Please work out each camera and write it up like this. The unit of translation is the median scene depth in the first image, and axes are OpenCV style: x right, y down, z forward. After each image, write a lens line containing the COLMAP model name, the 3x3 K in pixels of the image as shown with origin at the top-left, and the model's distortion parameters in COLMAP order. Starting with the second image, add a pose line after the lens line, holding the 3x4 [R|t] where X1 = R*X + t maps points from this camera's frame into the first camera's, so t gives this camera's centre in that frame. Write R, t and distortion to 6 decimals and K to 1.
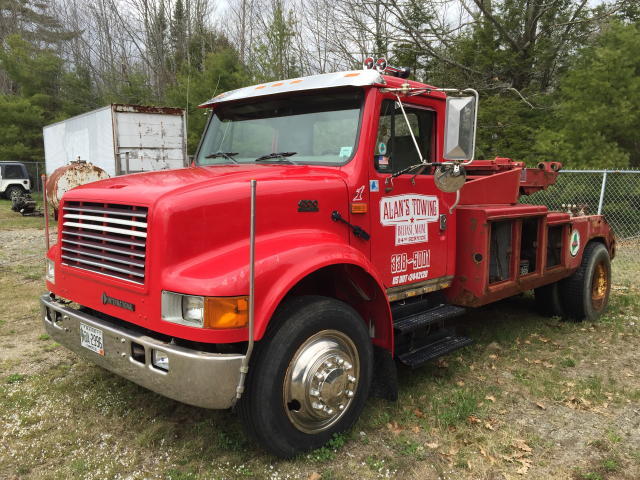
lens RADIAL K [[544.0, 0, 319.2], [0, 544.0, 239.5], [0, 0, 1]] dist [0.014106, -0.026603]
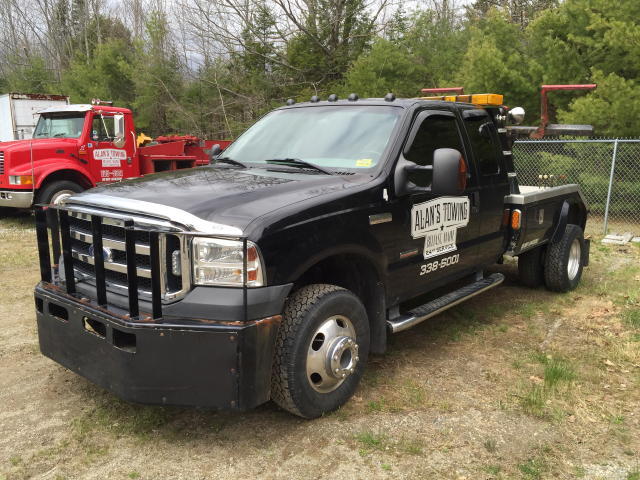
lens RADIAL K [[544.0, 0, 321.3], [0, 544.0, 242.1], [0, 0, 1]] dist [0.014106, -0.026603]
pose [[0.991798, -0.024930, 0.125364, 0.922121], [0.018457, 0.998448, 0.052536, 0.279703], [-0.126479, -0.049791, 0.990719, -2.012780]]
